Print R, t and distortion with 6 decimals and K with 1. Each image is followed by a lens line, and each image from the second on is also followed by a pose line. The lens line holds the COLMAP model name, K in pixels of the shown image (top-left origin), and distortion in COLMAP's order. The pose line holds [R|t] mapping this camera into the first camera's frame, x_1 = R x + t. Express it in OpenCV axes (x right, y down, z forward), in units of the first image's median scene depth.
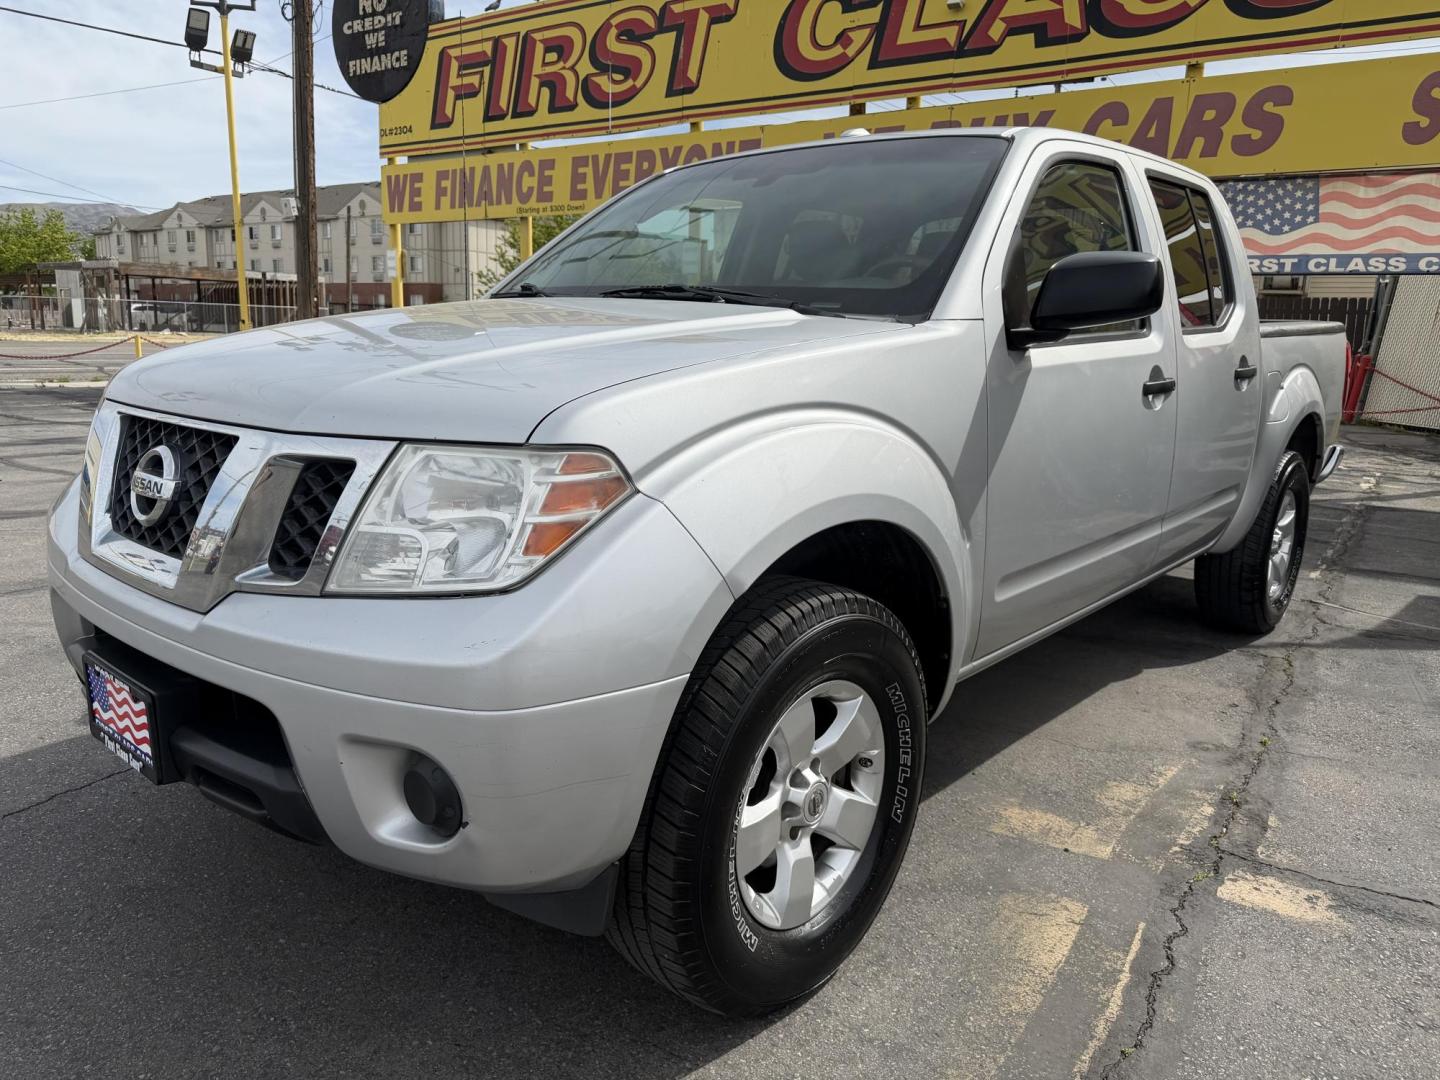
lens RADIAL K [[1018.8, 0, 718.2], [0, 1018.8, 547.3], [0, 0, 1]] dist [0.033431, -0.040255]
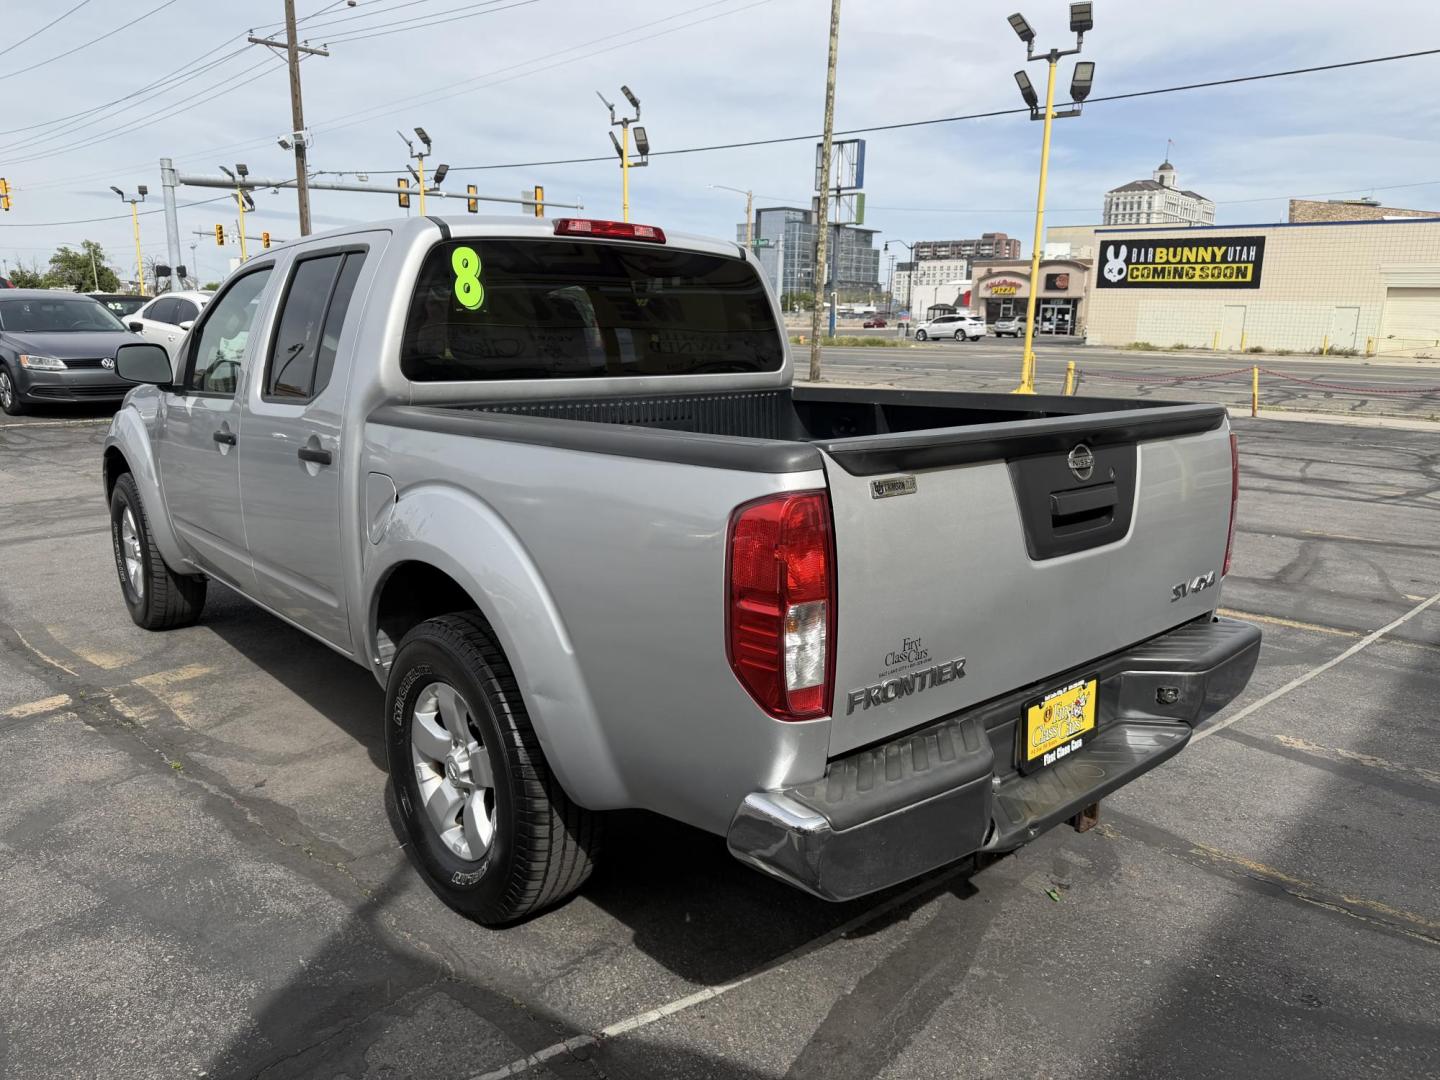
lens RADIAL K [[1018.8, 0, 715.9], [0, 1018.8, 535.6], [0, 0, 1]] dist [0.033431, -0.040255]
pose [[-0.132570, 0.175220, -0.975563, 0.438996], [-0.221118, 0.954218, 0.201434, -0.117749], [0.966195, 0.242418, -0.087756, 0.469849]]
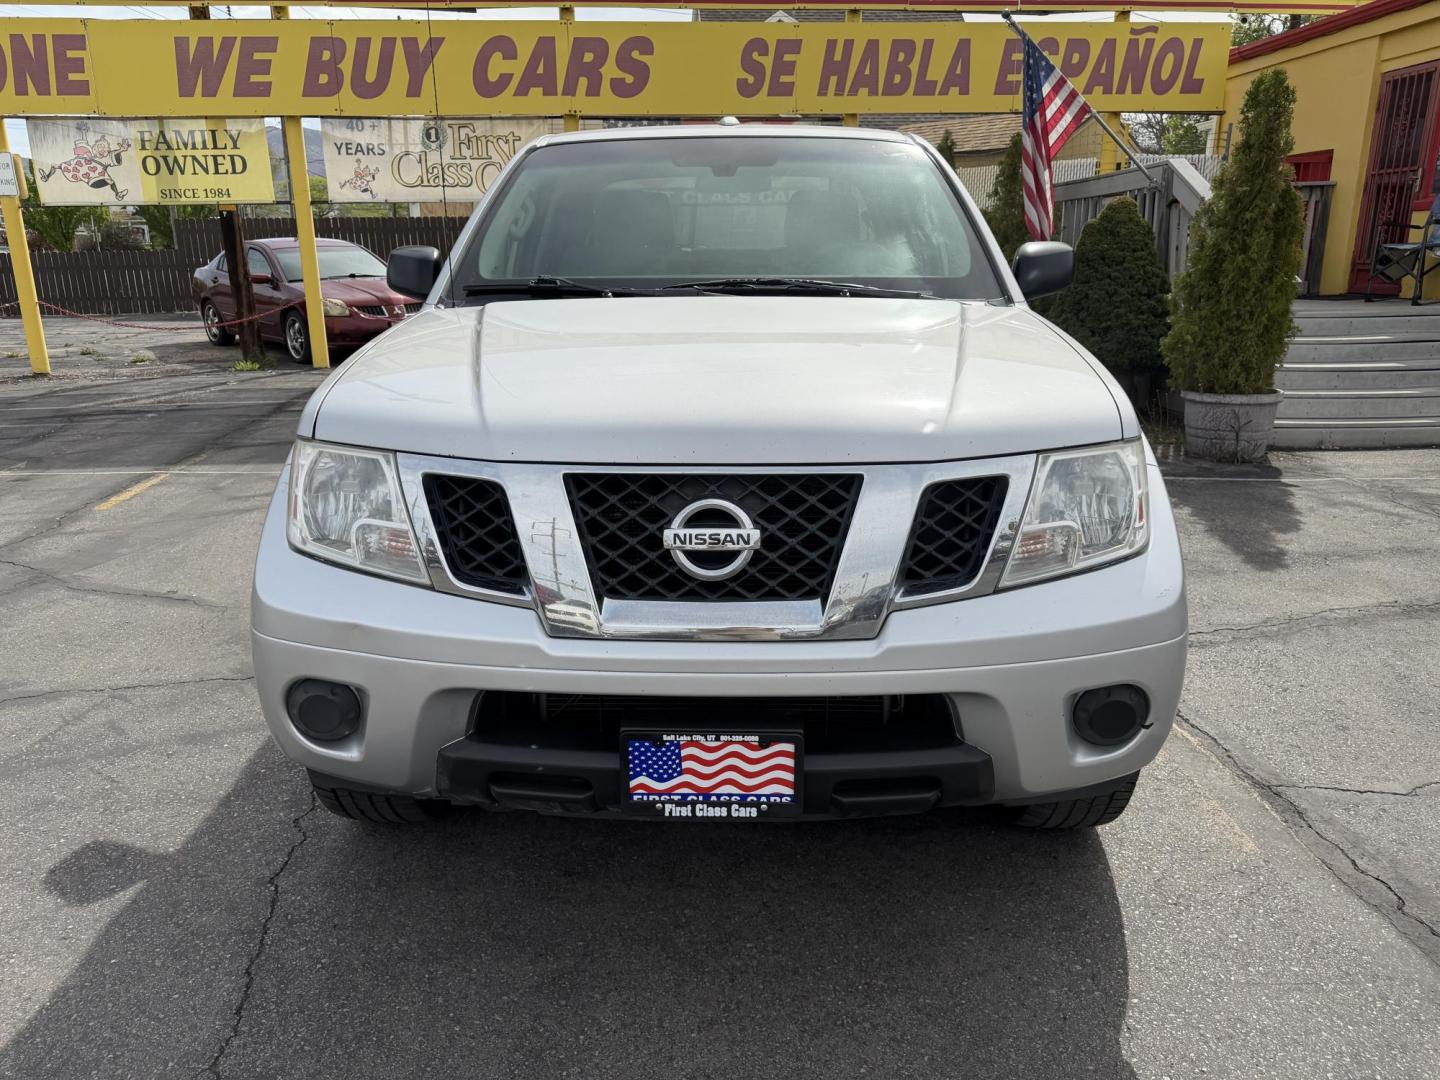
lens RADIAL K [[1018.8, 0, 712.9], [0, 1018.8, 546.3], [0, 0, 1]] dist [0.033431, -0.040255]
pose [[0.768252, -0.211065, 0.604351, -0.190244], [0.161344, 0.977446, 0.136265, -0.031073], [-0.619481, -0.007178, 0.784979, 0.038084]]
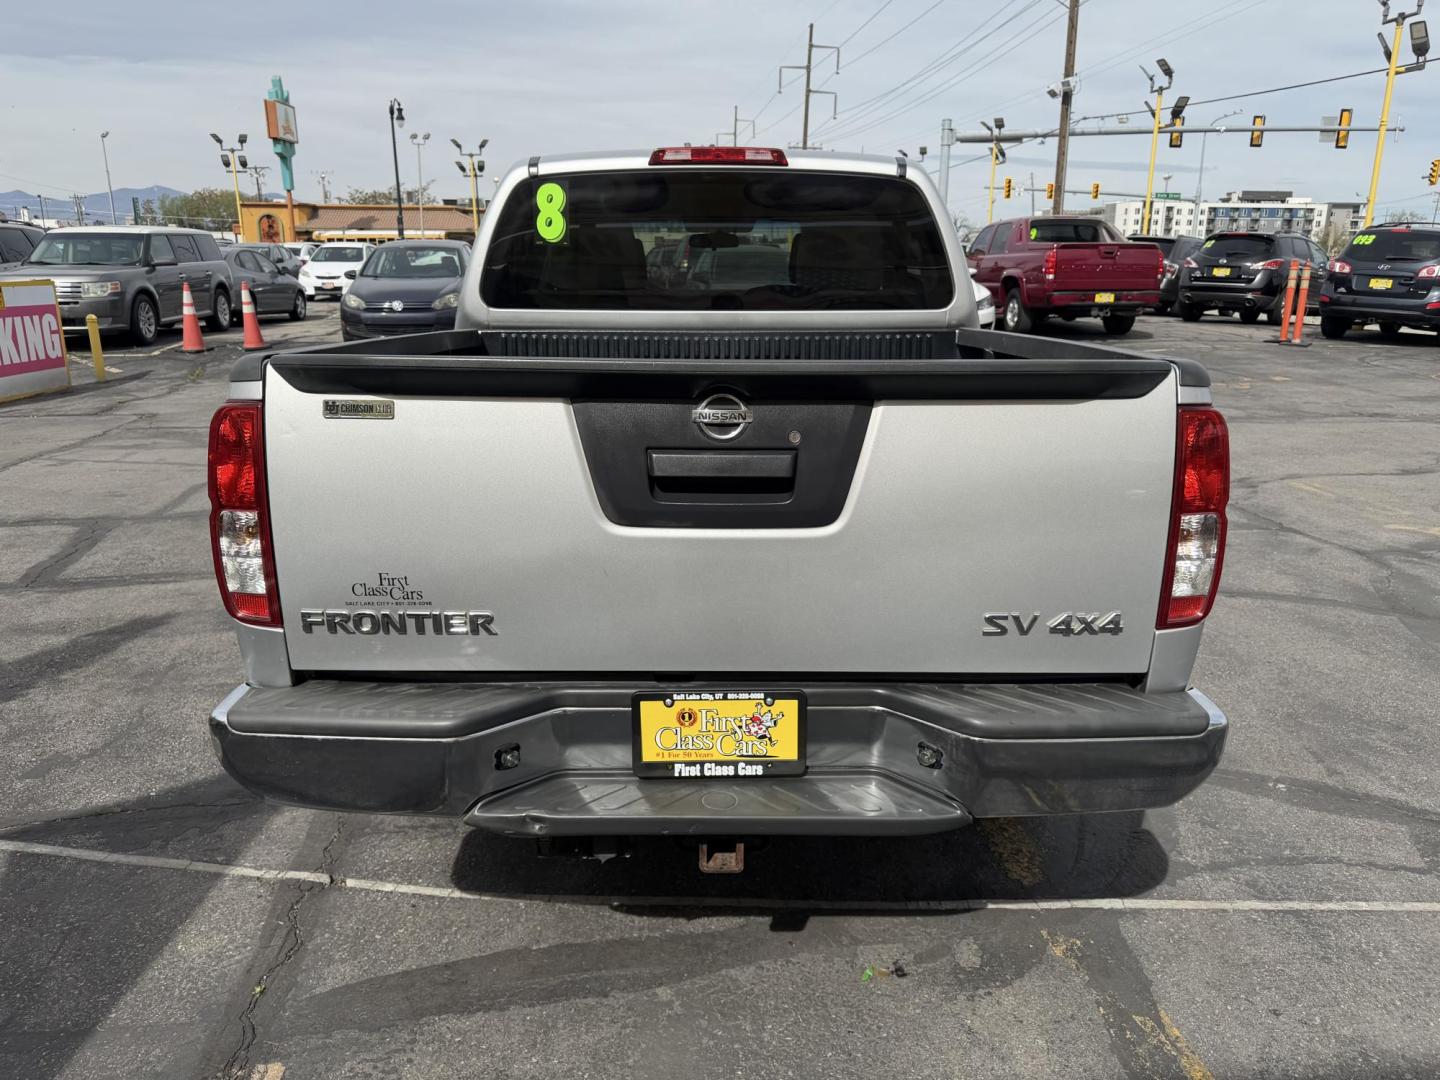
lens RADIAL K [[1018.8, 0, 729.7], [0, 1018.8, 541.4], [0, 0, 1]] dist [0.033431, -0.040255]
pose [[-0.747303, 0.143764, -0.648745, 0.333498], [-0.162253, 0.907283, 0.387959, -0.151249], [0.644369, 0.395184, -0.654689, 0.633248]]
